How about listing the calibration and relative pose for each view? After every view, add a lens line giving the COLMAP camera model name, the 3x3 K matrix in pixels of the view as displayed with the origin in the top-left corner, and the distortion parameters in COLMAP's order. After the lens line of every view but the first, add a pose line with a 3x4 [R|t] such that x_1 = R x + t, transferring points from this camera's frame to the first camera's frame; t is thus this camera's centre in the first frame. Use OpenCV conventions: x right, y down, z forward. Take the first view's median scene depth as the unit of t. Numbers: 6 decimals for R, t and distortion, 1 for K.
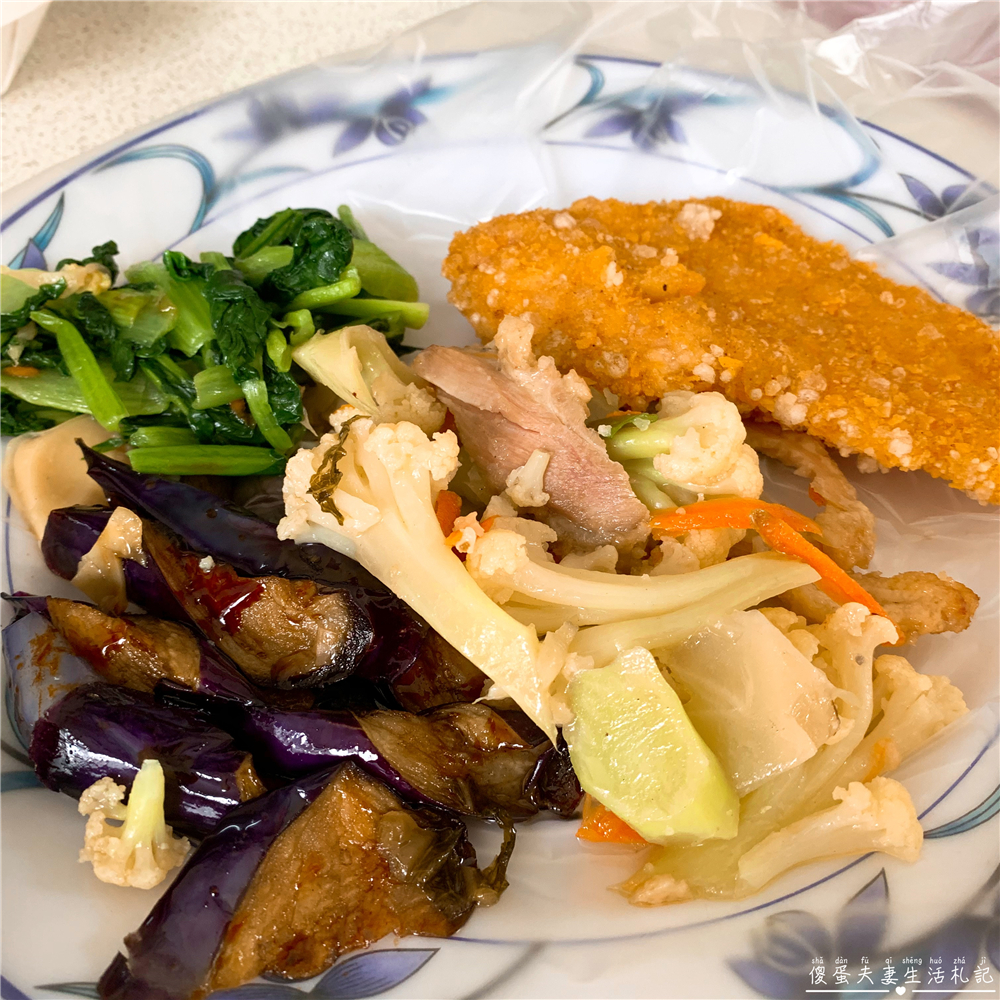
lens RADIAL K [[1034.0, 0, 500.0], [0, 1034.0, 499.4], [0, 0, 1]] dist [0.016190, 0.000000]
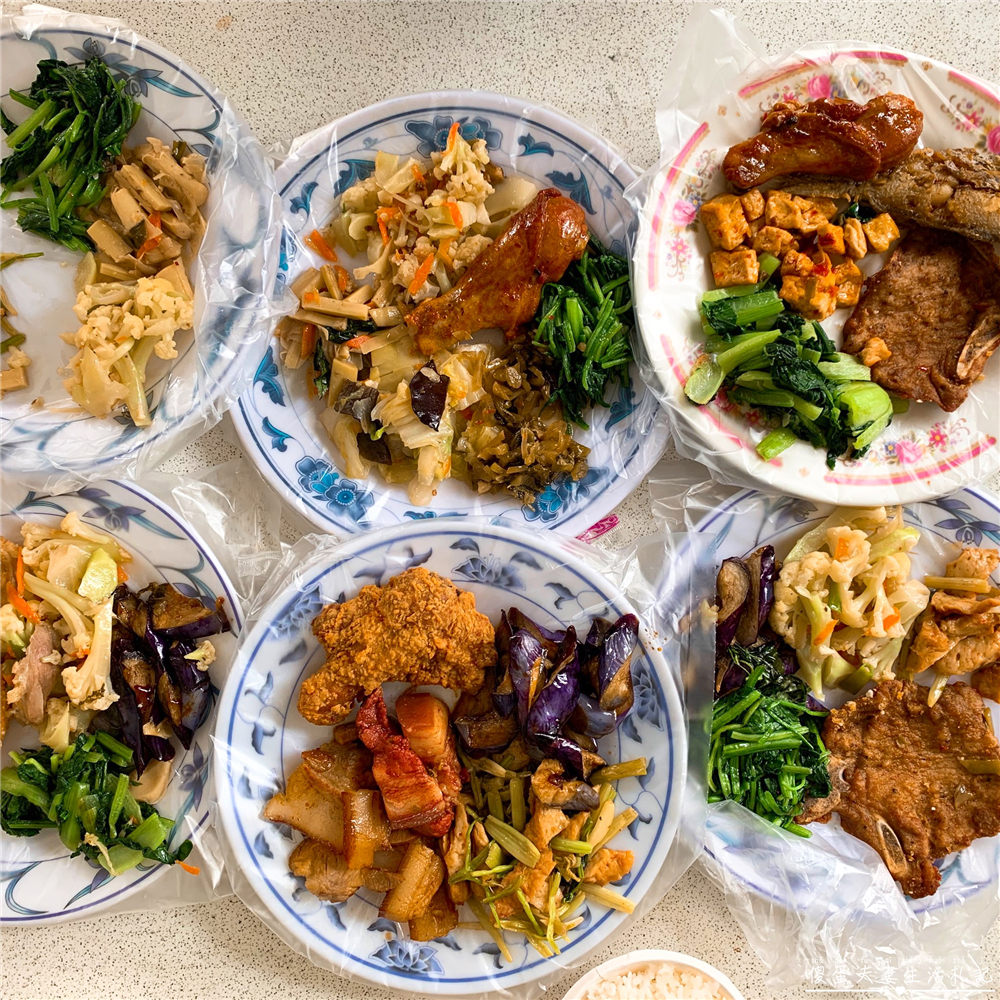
lens RADIAL K [[1034.0, 0, 503.9], [0, 1034.0, 502.4], [0, 0, 1]] dist [0.016190, 0.000000]
pose [[-0.696310, -0.717519, 0.017867, -0.728359], [0.523673, -0.490857, 0.696295, -1.427536], [-0.490834, 0.494193, 0.717534, -2.500819]]
